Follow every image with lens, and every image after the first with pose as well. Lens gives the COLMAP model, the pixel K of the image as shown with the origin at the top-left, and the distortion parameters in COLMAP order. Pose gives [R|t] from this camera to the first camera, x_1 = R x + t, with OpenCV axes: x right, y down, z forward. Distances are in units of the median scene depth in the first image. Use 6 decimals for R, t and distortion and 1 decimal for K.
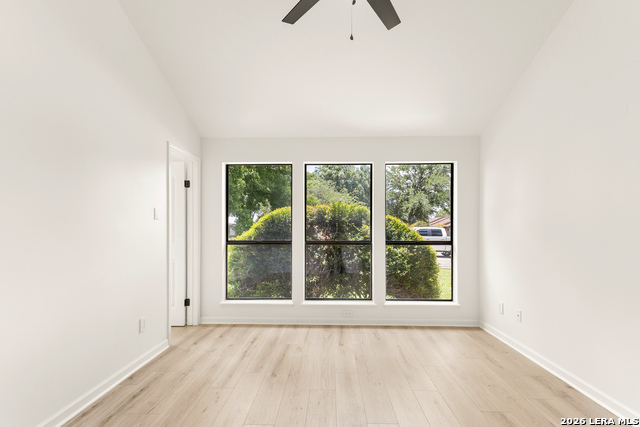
lens RADIAL K [[297.8, 0, 328.5], [0, 297.8, 227.7], [0, 0, 1]] dist [0.002410, 0.000233]
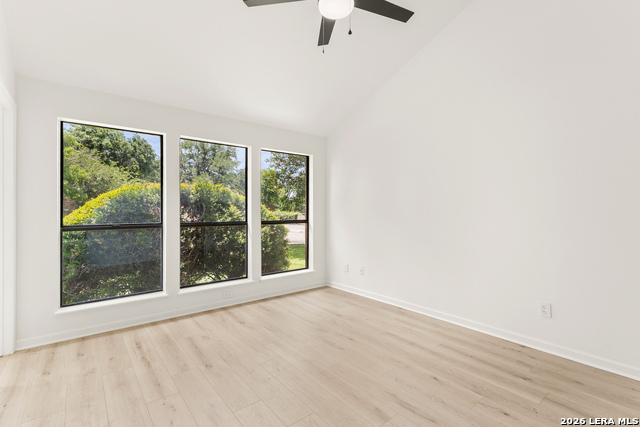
lens RADIAL K [[298.1, 0, 316.9], [0, 298.1, 210.9], [0, 0, 1]] dist [0.015139, -0.010987]
pose [[0.758005, -0.001451, 0.652247, -0.350858], [-0.002082, 0.999987, 0.004644, 0.002481], [-0.652245, -0.004878, 0.757992, 0.046721]]
